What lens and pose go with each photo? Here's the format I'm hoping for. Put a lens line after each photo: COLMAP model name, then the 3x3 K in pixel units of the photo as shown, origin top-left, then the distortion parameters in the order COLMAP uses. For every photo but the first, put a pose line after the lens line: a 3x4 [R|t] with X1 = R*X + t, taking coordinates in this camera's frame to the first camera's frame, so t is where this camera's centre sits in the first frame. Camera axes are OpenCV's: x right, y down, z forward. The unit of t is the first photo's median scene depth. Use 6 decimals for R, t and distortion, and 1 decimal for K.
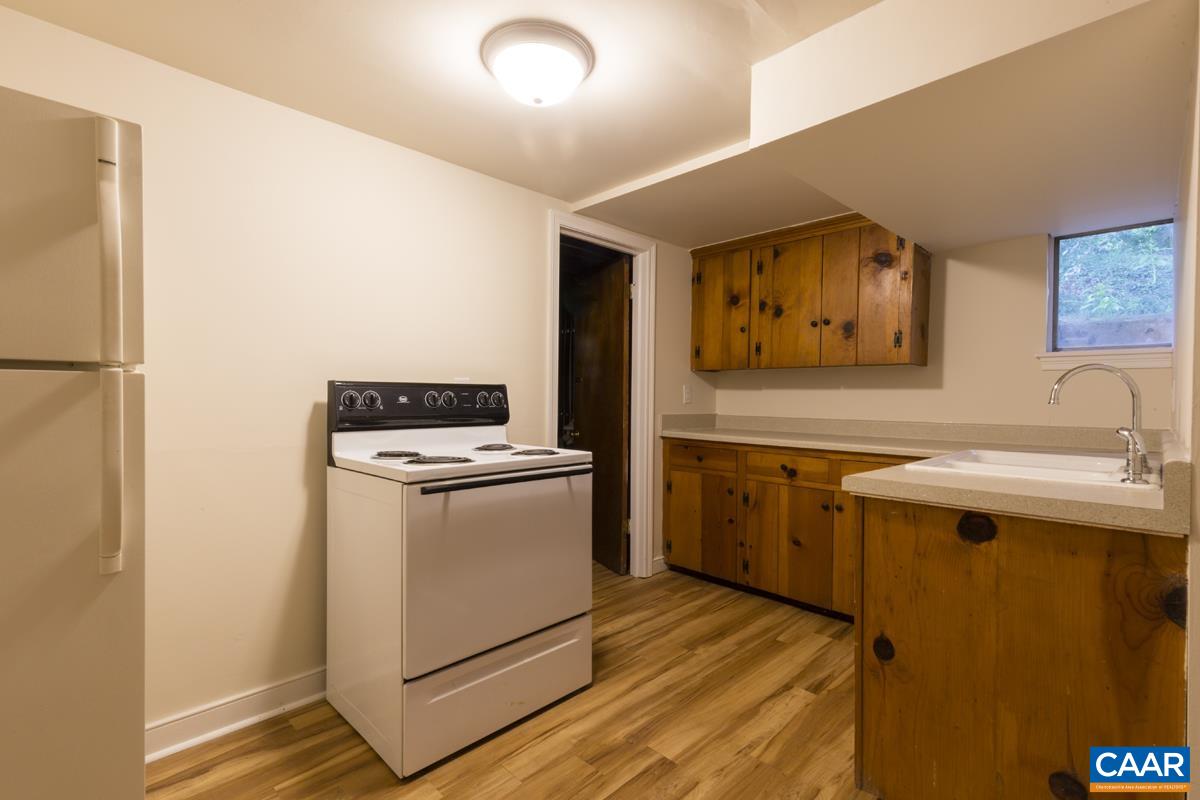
lens RADIAL K [[543.3, 0, 600.0], [0, 543.3, 400.0], [0, 0, 1]] dist [0.012007, -0.000425]
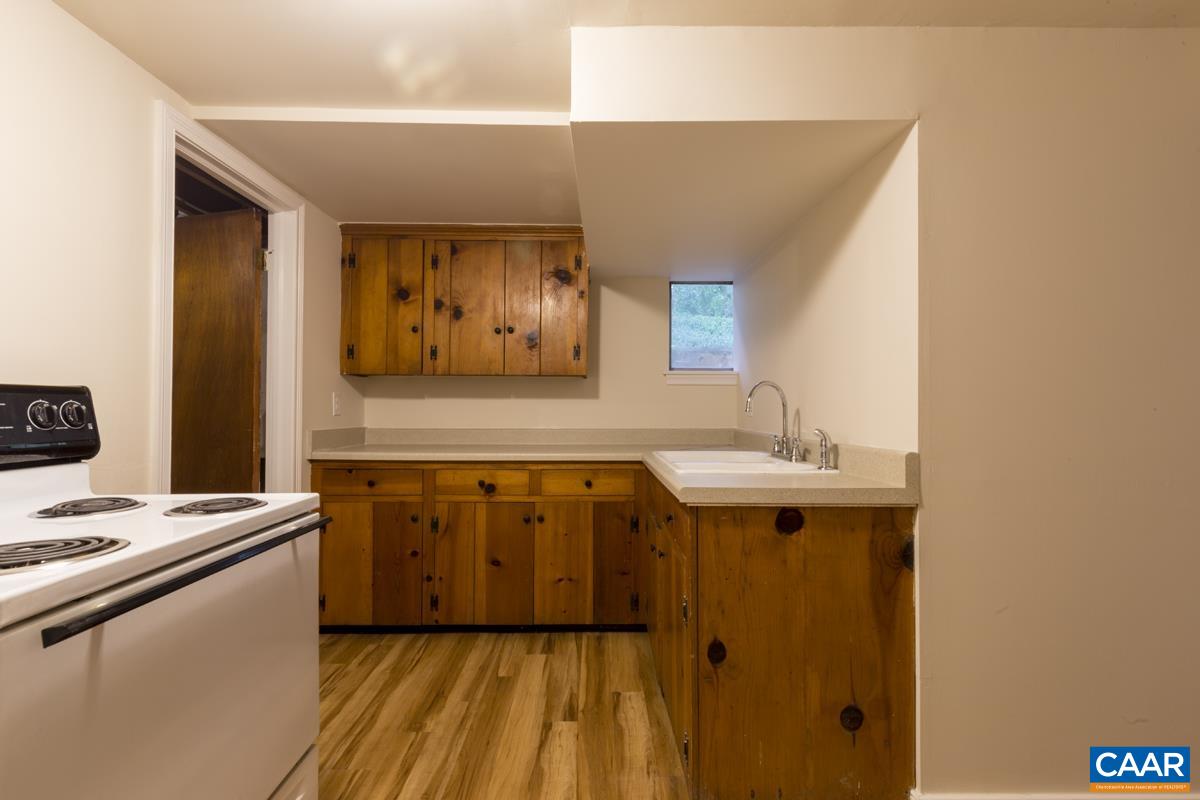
lens RADIAL K [[543.3, 0, 600.0], [0, 543.3, 400.0], [0, 0, 1]] dist [0.012007, -0.000425]
pose [[0.695047, 0.003938, 0.718954, -0.188735], [0.007351, 0.999894, -0.012583, -0.004078], [-0.718927, 0.014031, 0.694944, 0.222886]]
